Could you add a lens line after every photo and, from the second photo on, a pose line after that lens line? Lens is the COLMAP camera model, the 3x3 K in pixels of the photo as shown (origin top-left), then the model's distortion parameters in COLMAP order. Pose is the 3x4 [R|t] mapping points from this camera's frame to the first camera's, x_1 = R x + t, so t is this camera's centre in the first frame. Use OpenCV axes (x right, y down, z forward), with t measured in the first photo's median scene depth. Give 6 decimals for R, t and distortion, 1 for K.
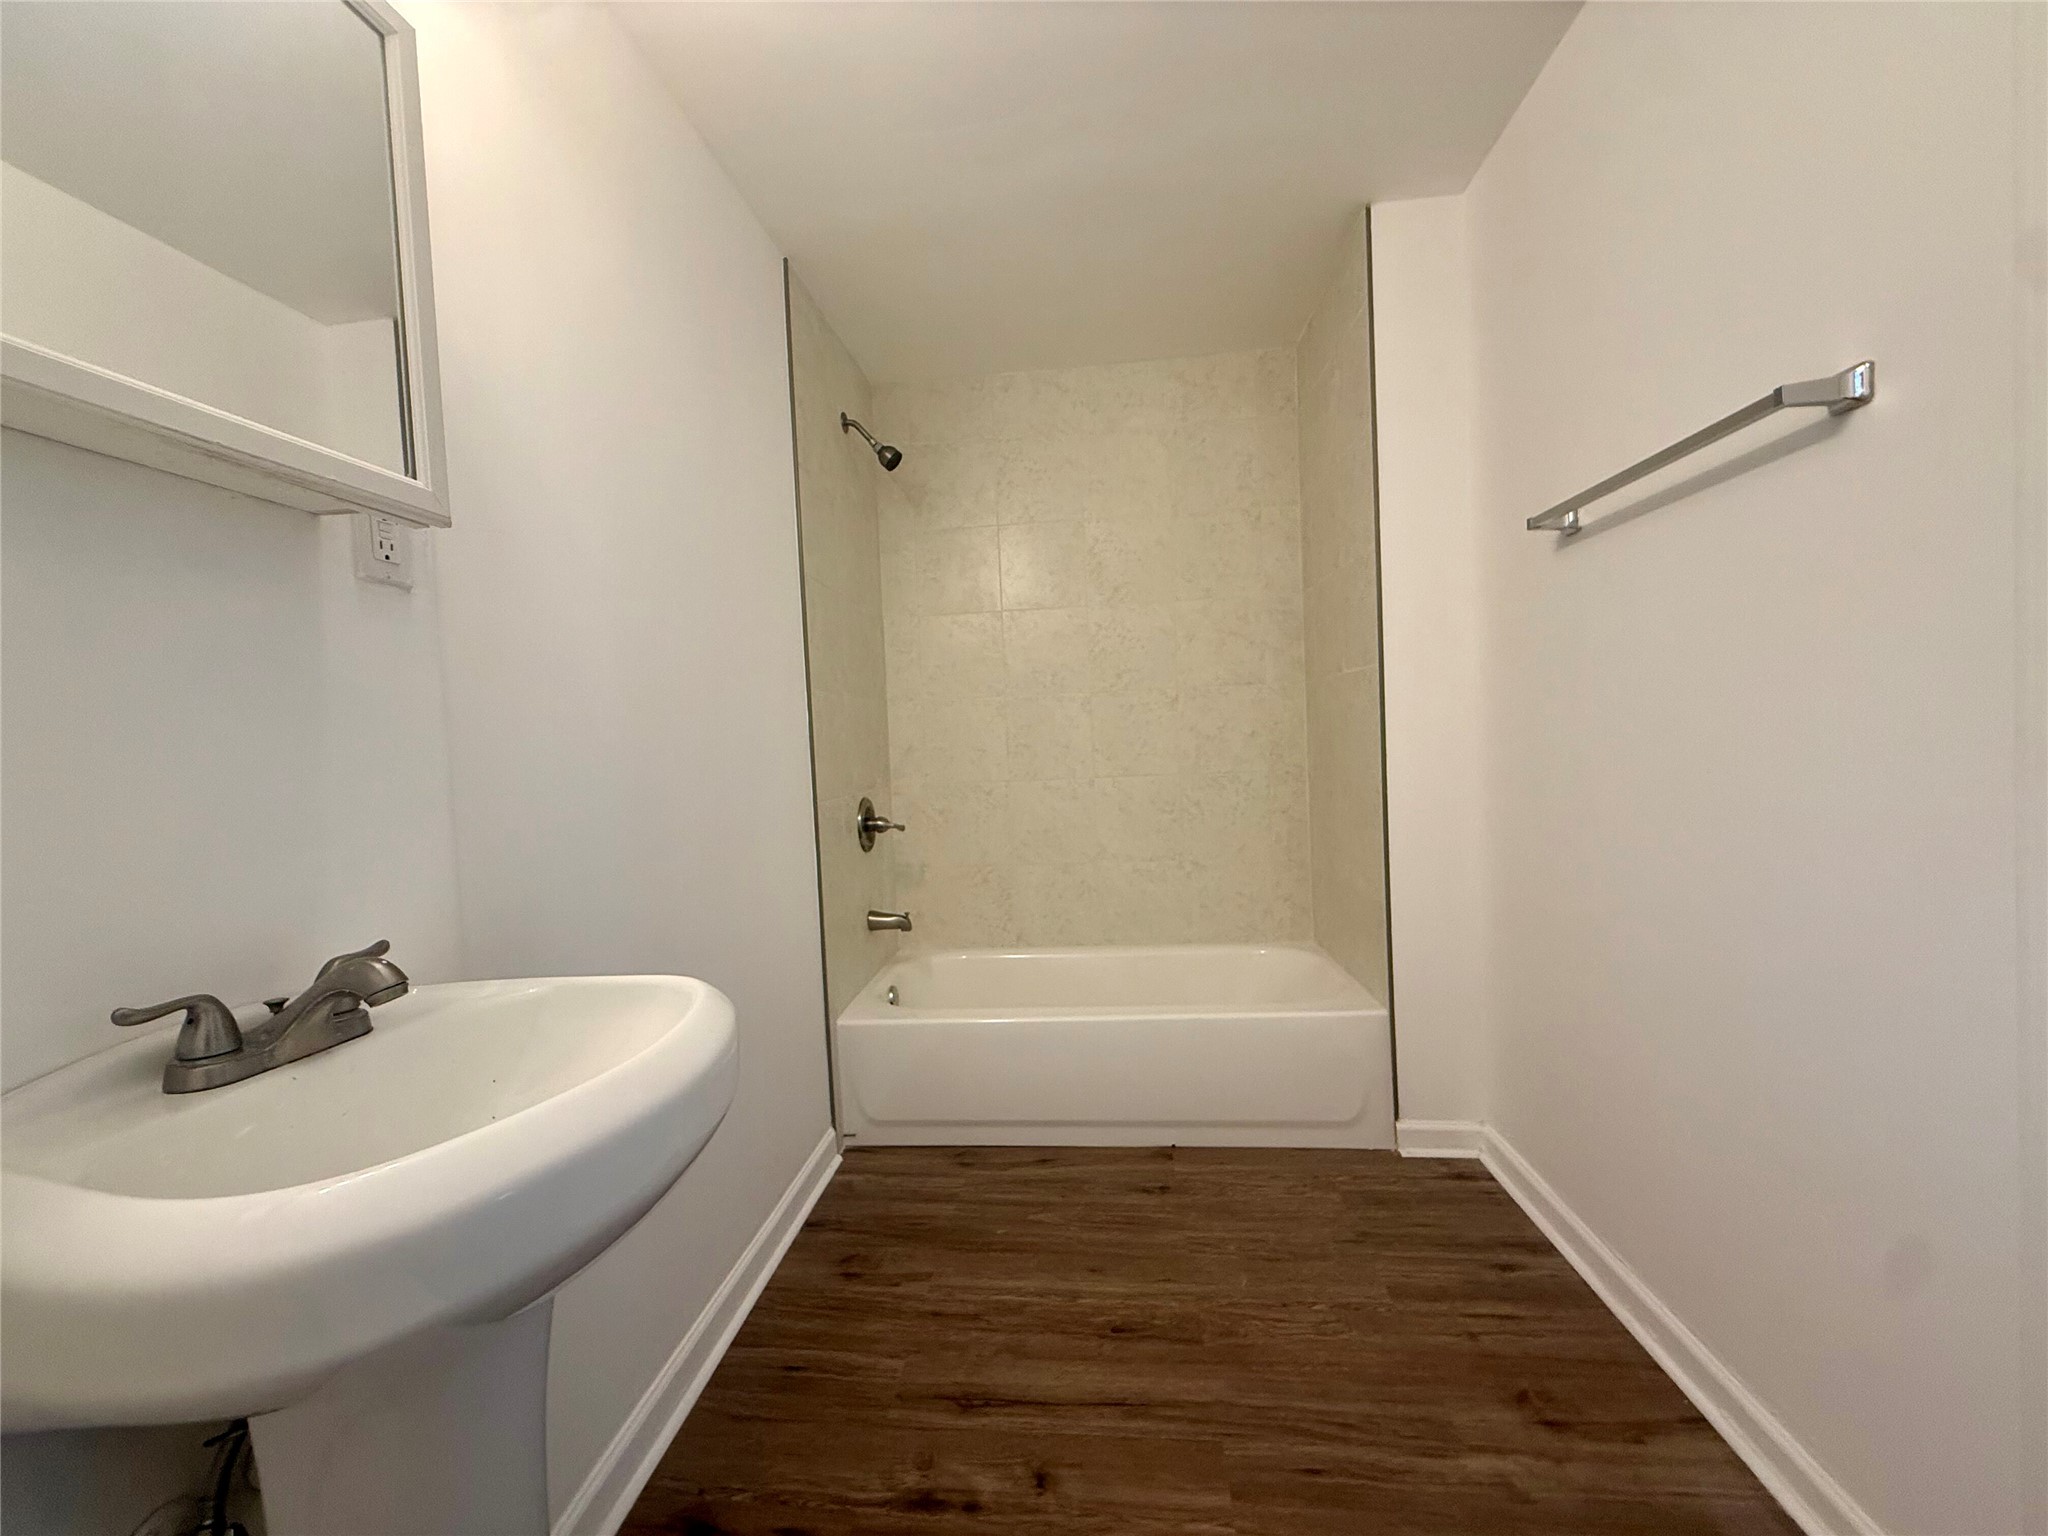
lens RADIAL K [[814.0, 0, 1020.4], [0, 814.0, 765.7], [0, 0, 1]] dist [-0.001054, 0.000009]
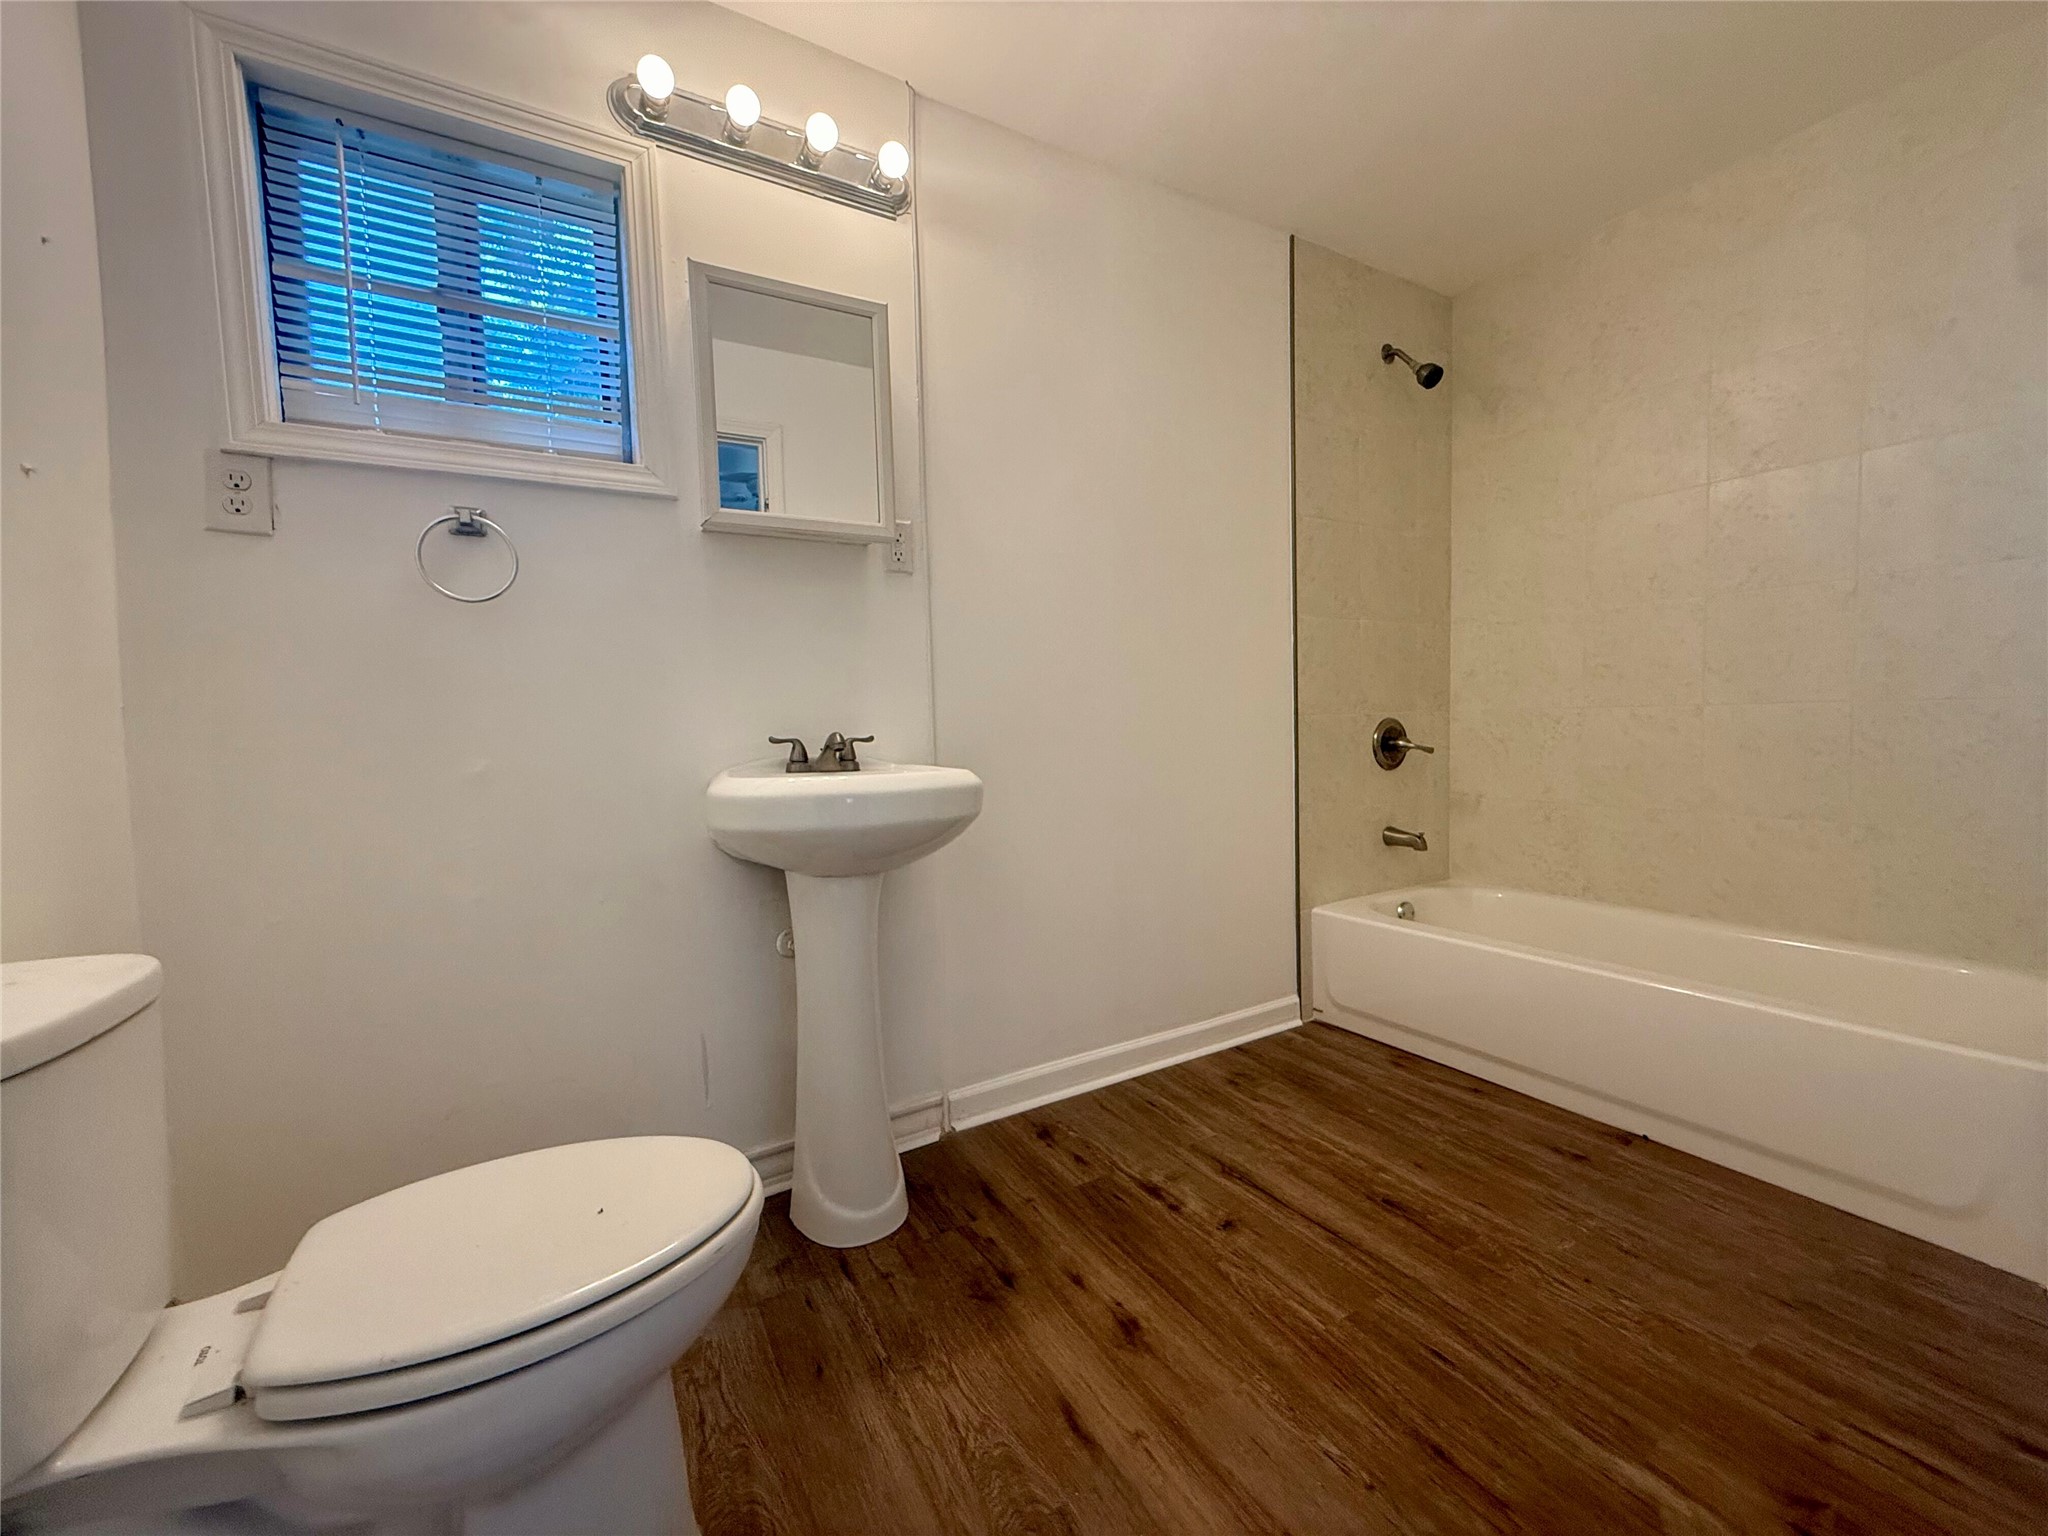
lens RADIAL K [[814.0, 0, 1020.4], [0, 814.0, 765.7], [0, 0, 1]] dist [-0.001054, 0.000009]
pose [[0.593220, 0.072765, -0.801745, 0.583817], [-0.024988, 0.997091, 0.072005, 0.058922], [0.804653, -0.022681, 0.593312, 0.002246]]
